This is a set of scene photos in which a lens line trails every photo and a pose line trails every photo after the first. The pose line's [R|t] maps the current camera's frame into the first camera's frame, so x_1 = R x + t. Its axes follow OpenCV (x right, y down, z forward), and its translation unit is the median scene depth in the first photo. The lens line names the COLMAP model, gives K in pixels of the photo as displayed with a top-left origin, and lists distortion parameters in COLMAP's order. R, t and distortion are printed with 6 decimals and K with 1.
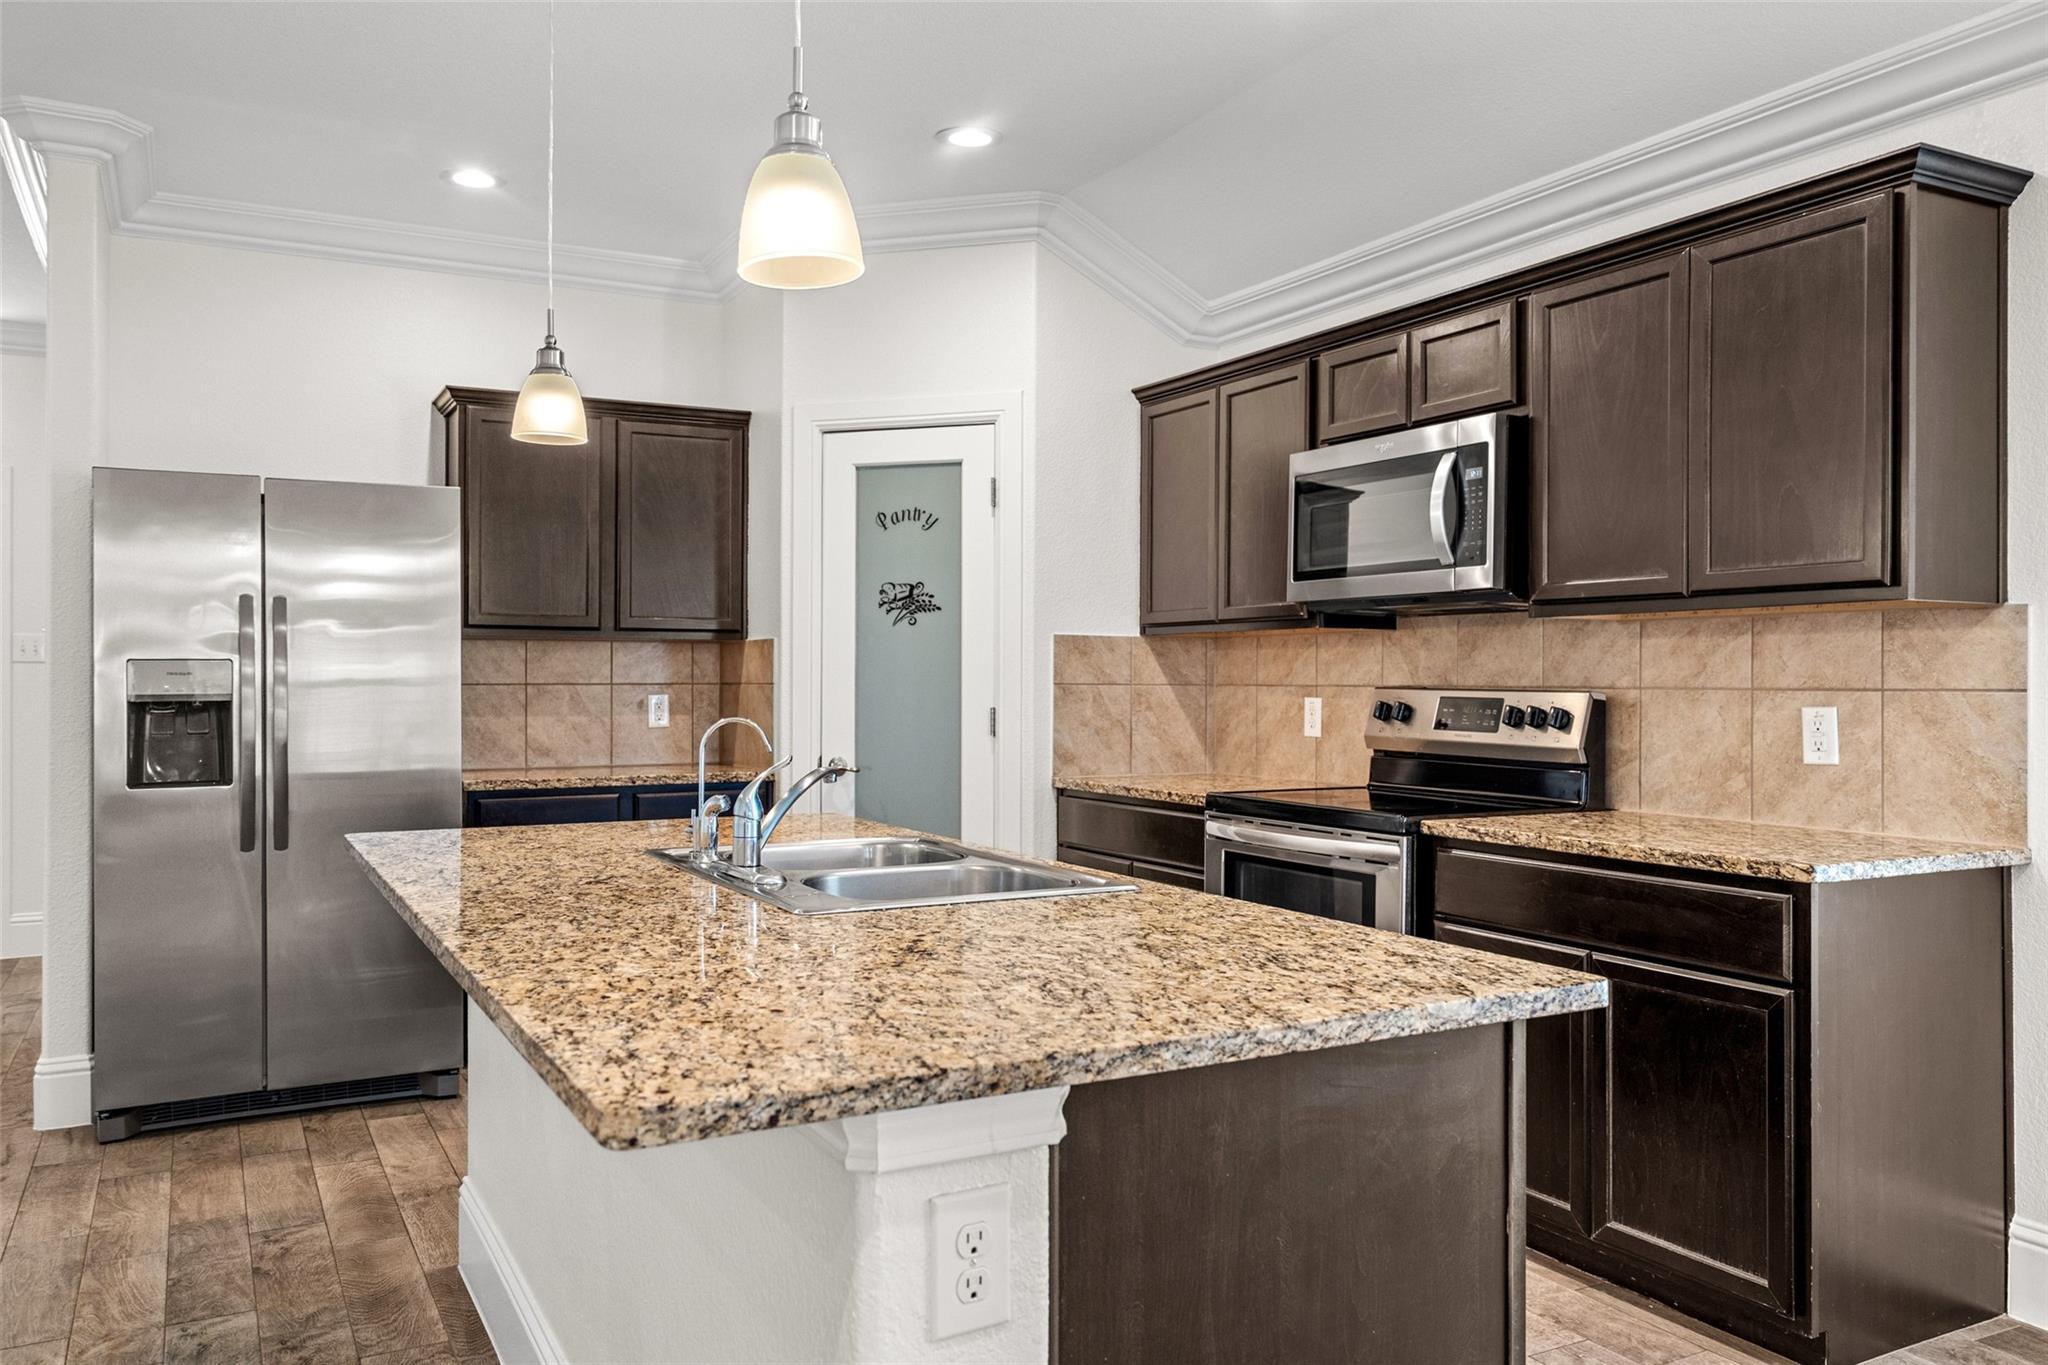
lens RADIAL K [[1533.4, 0, 1024.0], [0, 1533.4, 682.5], [0, 0, 1]] dist [0.006139, -0.000670]
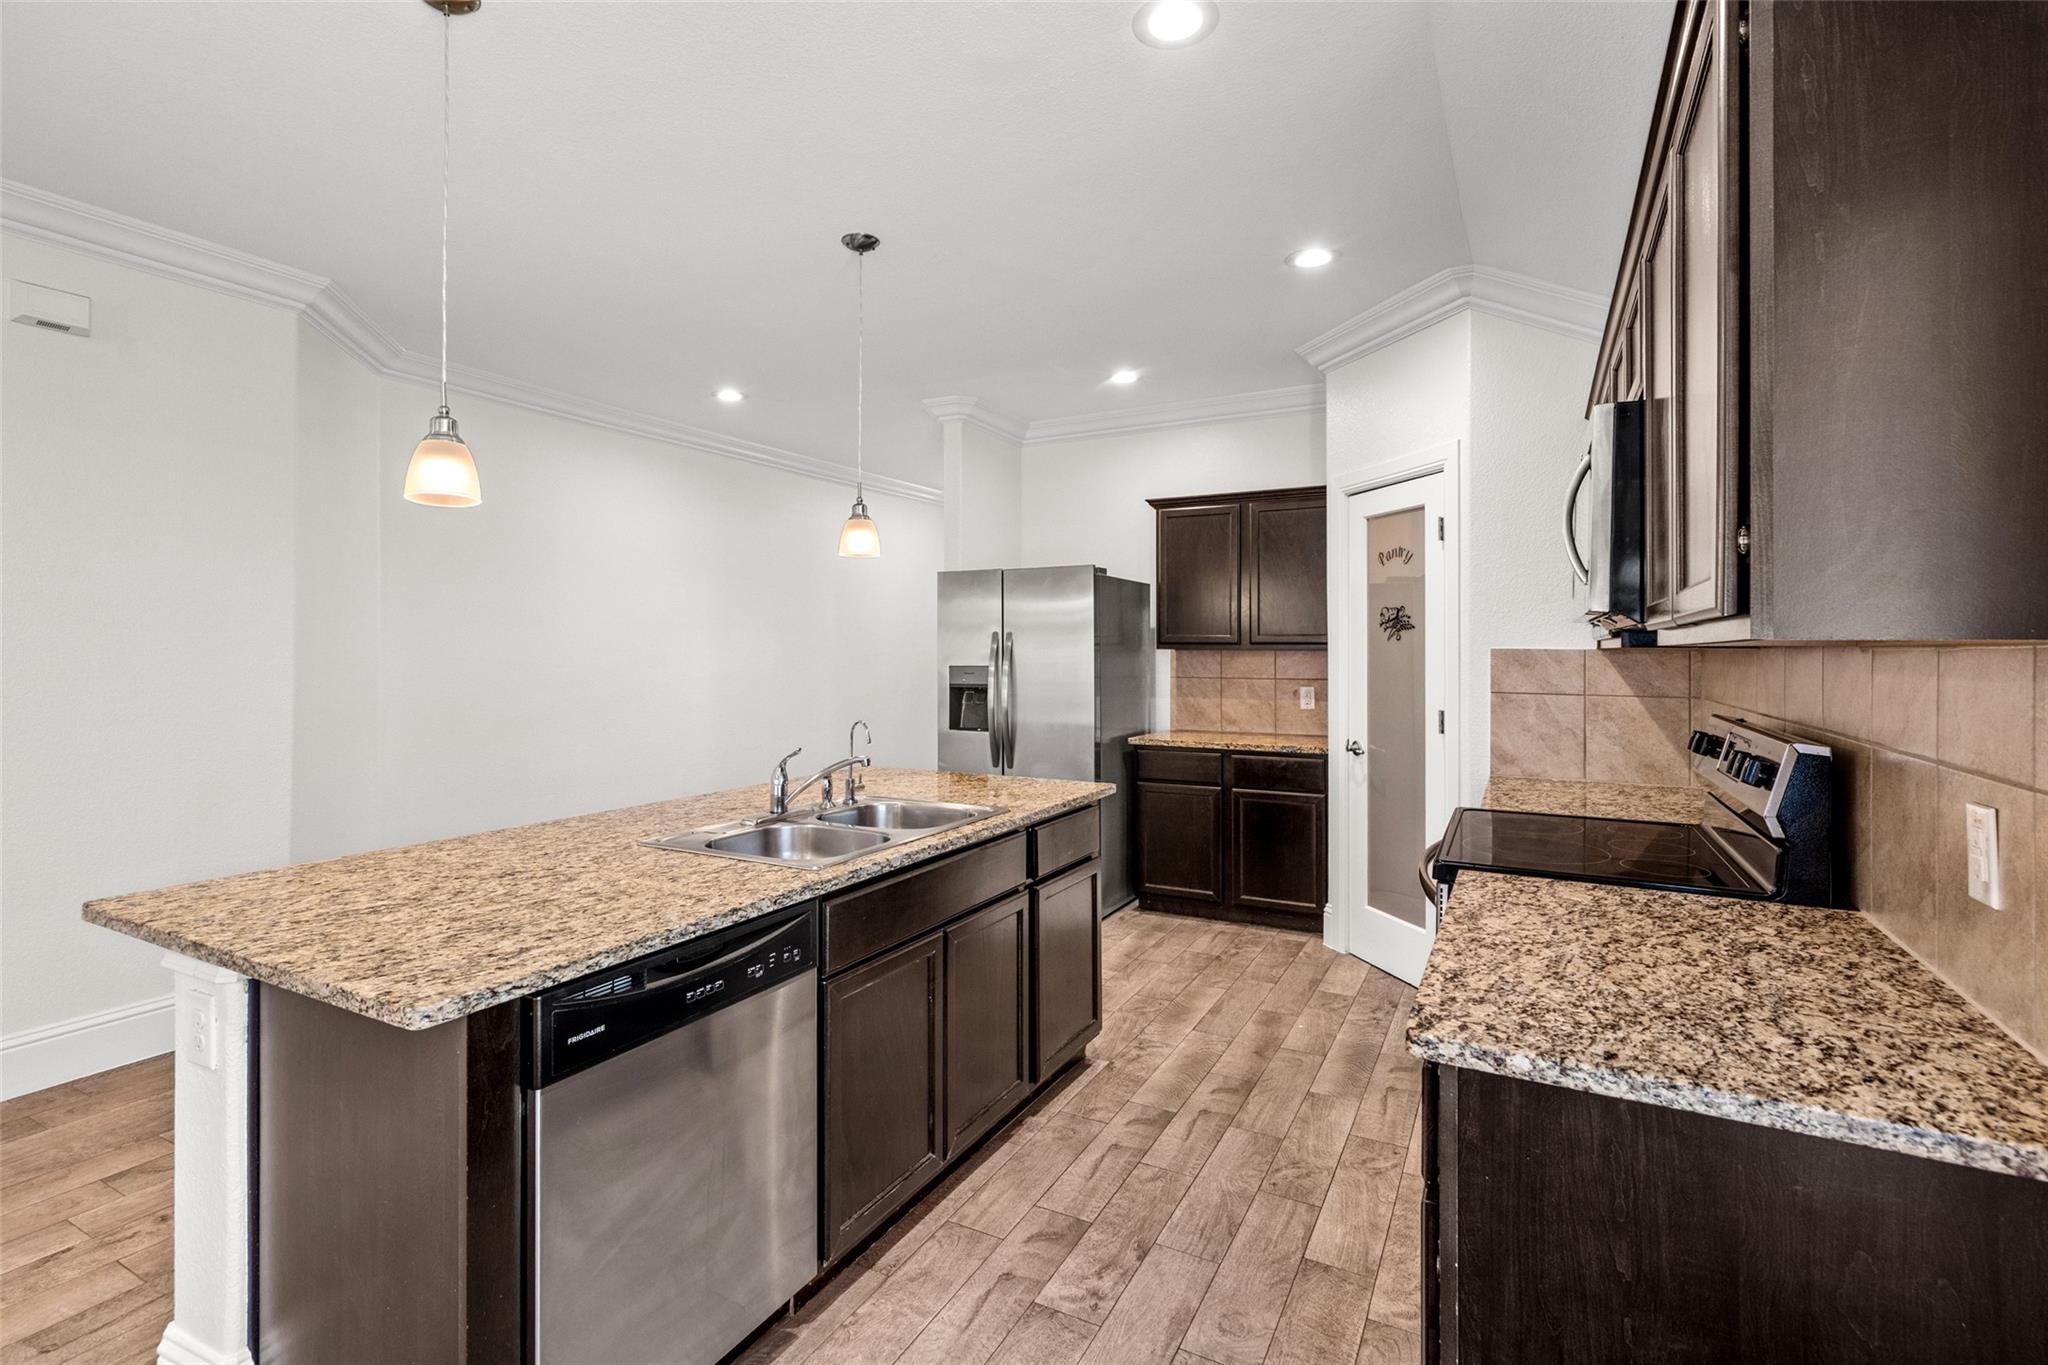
lens RADIAL K [[946.4, 0, 1022.0], [0, 946.4, 652.6], [0, 0, 1]] dist [-0.001161, 0.000150]
pose [[0.546985, 0.003043, -0.837137, 0.494827], [-0.003058, 0.999994, 0.001637, -0.034061], [0.837137, 0.001665, 0.546991, 0.391100]]
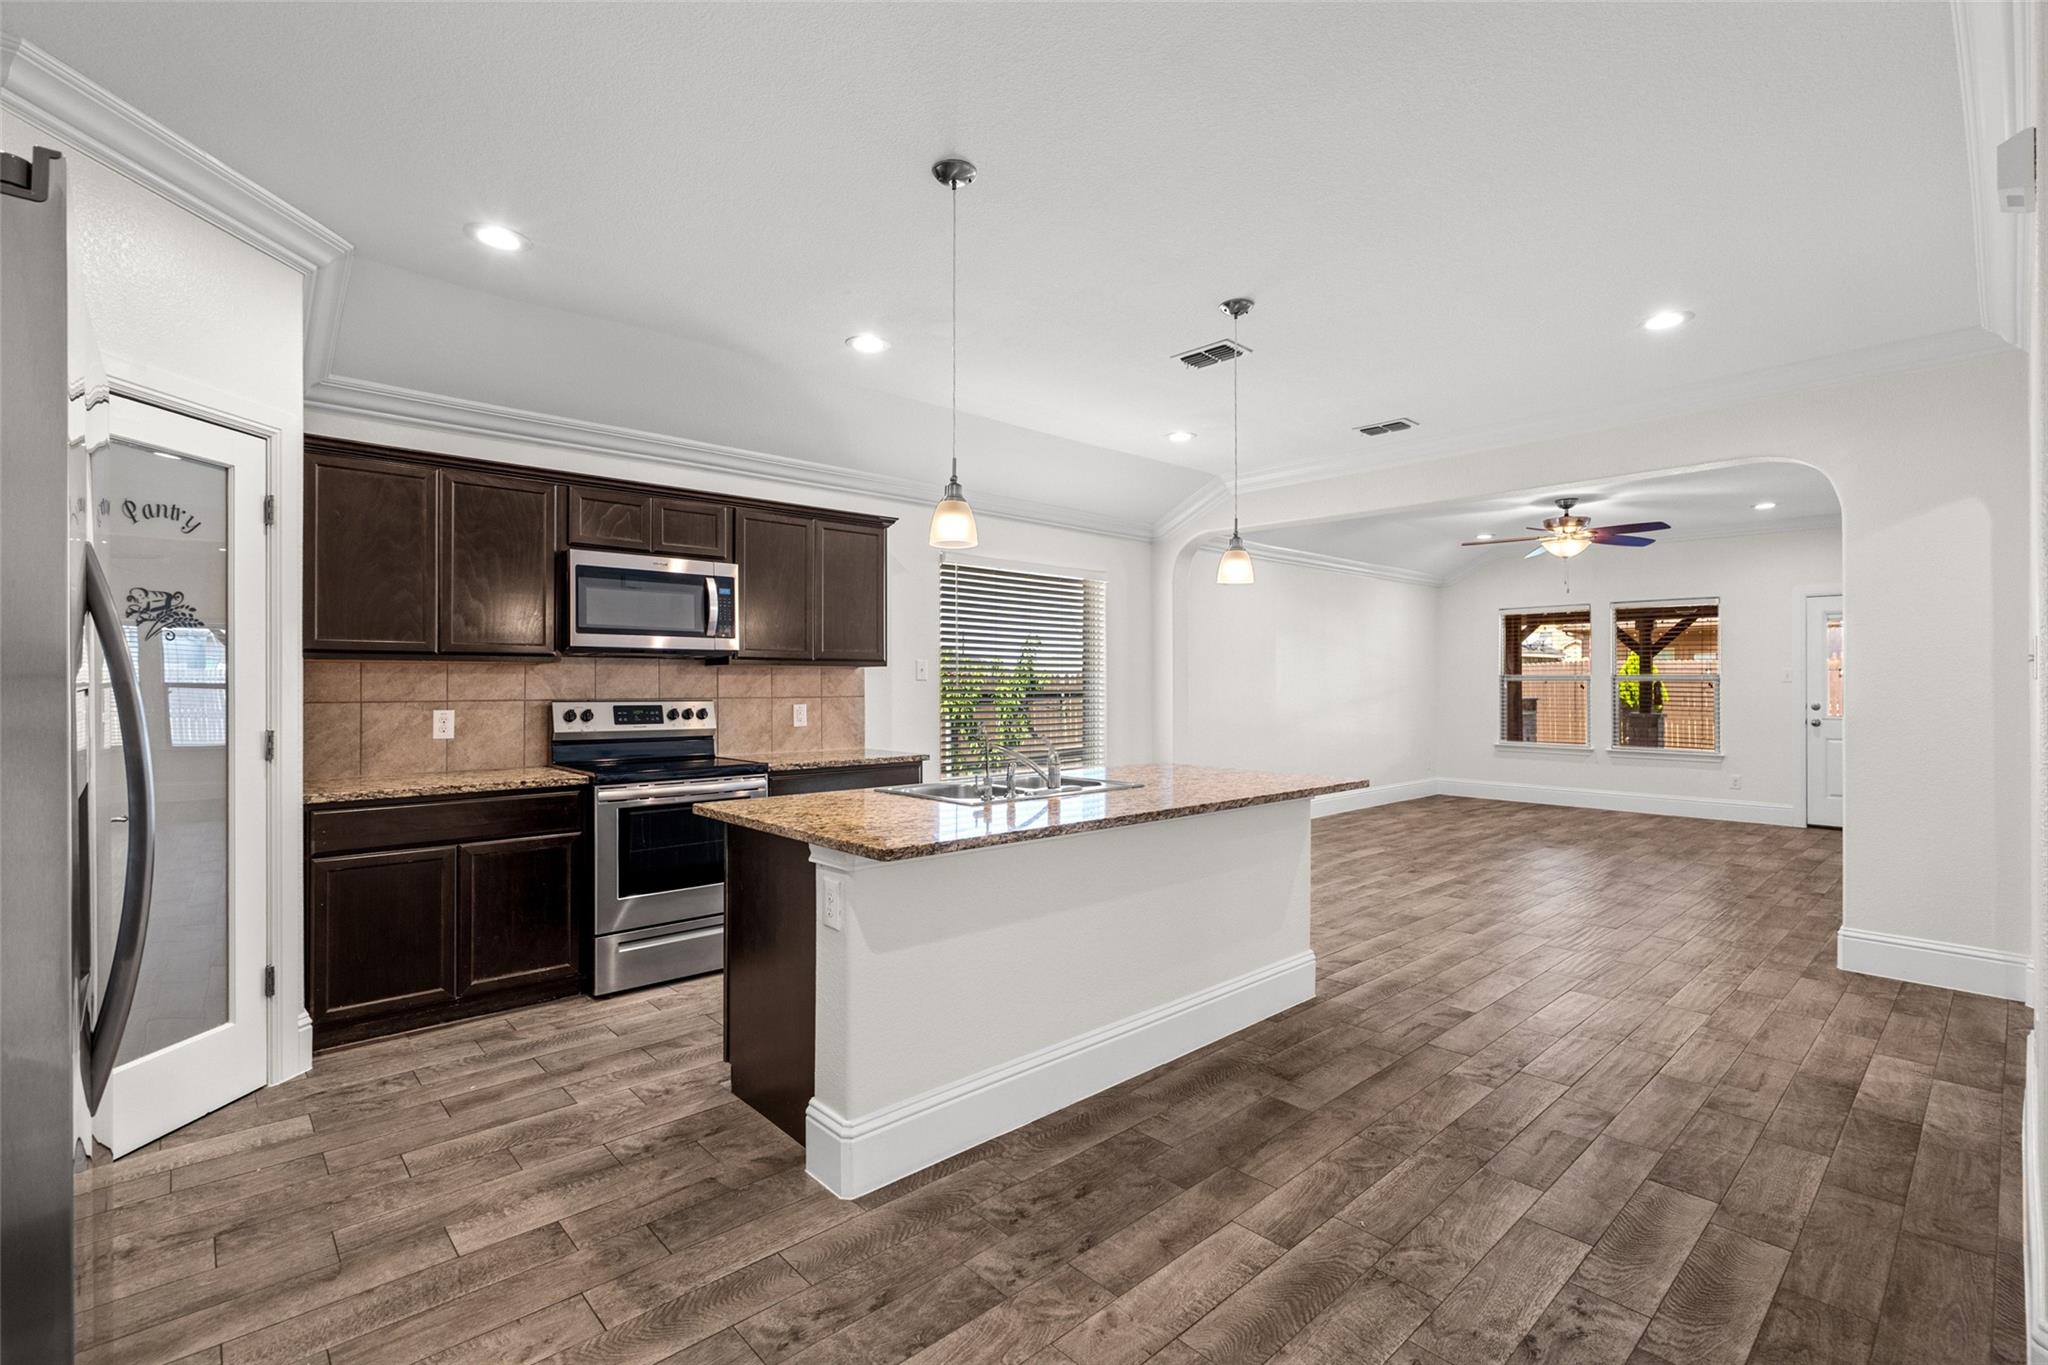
lens RADIAL K [[926.3, 0, 1024.0], [0, 926.3, 682.5], [0, 0, 1]] dist [0.003747, 0.000779]
pose [[-0.248374, -0.000166, 0.968664, -0.849329], [0.002298, 0.999997, 0.000761, -0.016268], [-0.968662, 0.002415, -0.248373, 0.812336]]
